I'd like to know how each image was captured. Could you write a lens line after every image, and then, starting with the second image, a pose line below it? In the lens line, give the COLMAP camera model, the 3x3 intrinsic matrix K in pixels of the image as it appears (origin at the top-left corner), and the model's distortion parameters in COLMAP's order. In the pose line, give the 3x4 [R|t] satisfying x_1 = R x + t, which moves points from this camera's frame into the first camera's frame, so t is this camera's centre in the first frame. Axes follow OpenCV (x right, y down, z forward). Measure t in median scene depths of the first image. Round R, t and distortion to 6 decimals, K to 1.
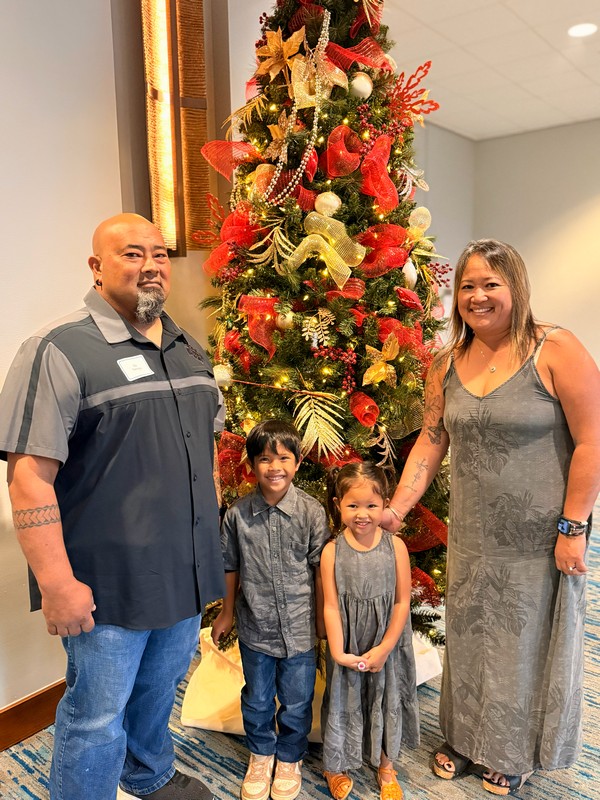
lens RADIAL K [[666.8, 0, 298.8], [0, 666.8, 405.1], [0, 0, 1]] dist [0.005533, -0.065981]
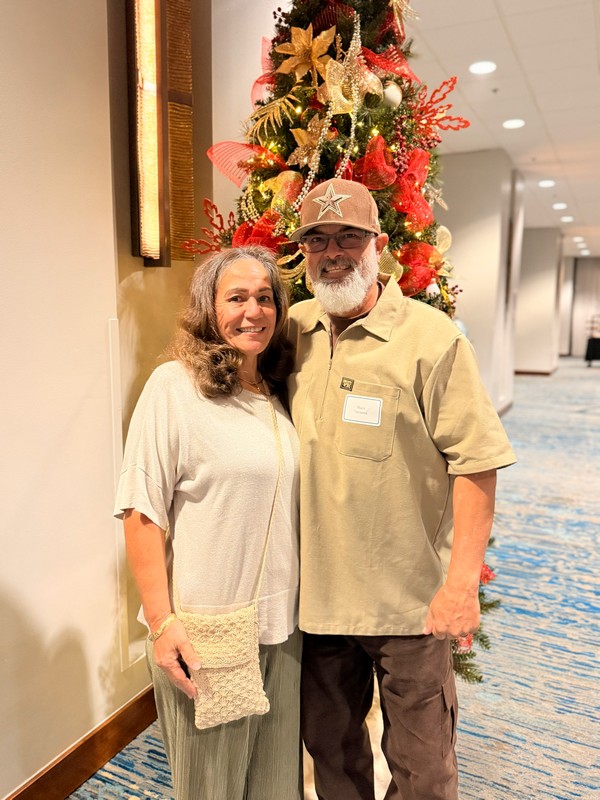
lens RADIAL K [[666.8, 0, 295.1], [0, 666.8, 398.3], [0, 0, 1]] dist [0.005533, -0.065981]
pose [[0.974071, -0.010141, 0.226016, -0.255848], [0.015500, 0.999639, -0.021948, -0.030577], [-0.225712, 0.024882, 0.973876, 0.118471]]
